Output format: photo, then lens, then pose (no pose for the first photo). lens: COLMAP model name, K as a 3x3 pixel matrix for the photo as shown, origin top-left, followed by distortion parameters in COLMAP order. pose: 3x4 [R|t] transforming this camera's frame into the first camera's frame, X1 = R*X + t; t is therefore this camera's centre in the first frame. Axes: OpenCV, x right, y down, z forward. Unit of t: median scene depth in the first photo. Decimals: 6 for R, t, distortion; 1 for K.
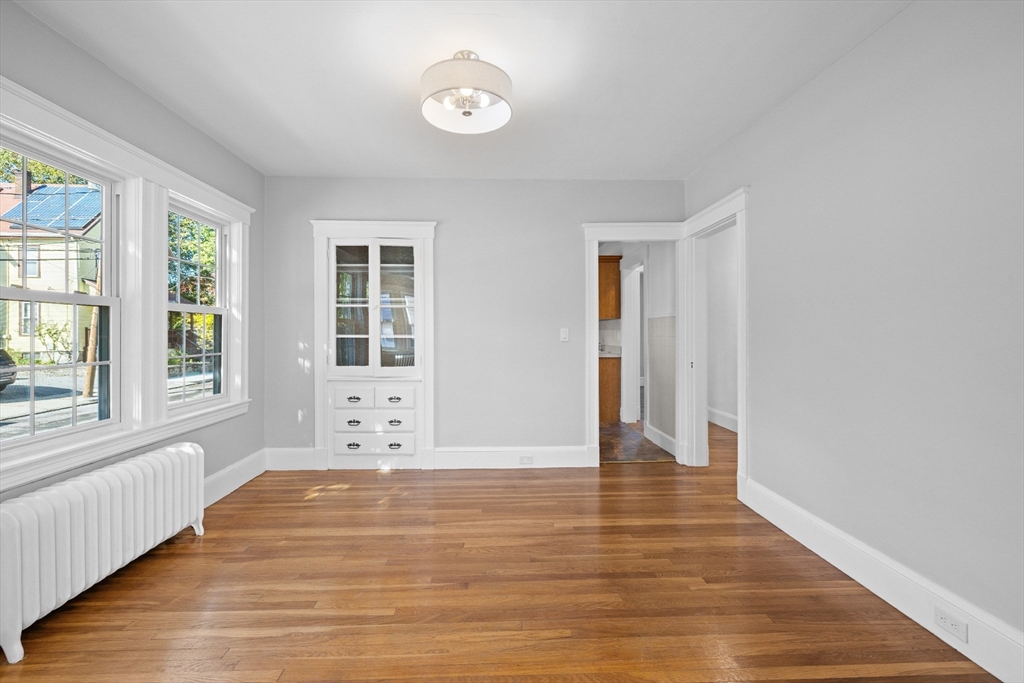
lens RADIAL K [[429.3, 0, 505.7], [0, 429.3, 332.4], [0, 0, 1]] dist [-0.001166, 0.000748]
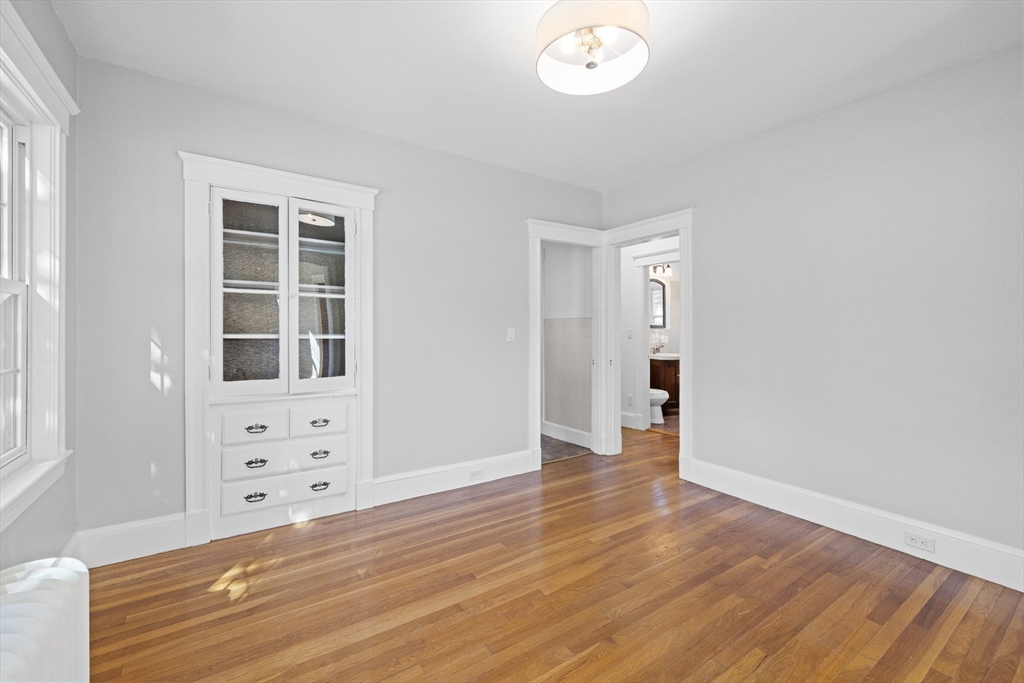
lens RADIAL K [[423.9, 0, 497.8], [0, 423.9, 335.1], [0, 0, 1]] dist [0.001626, 0.000183]
pose [[0.856692, 0.001250, 0.515827, -0.375723], [-0.005183, 0.999967, 0.006185, 0.000647], [-0.515802, -0.007972, 0.856671, 0.227853]]
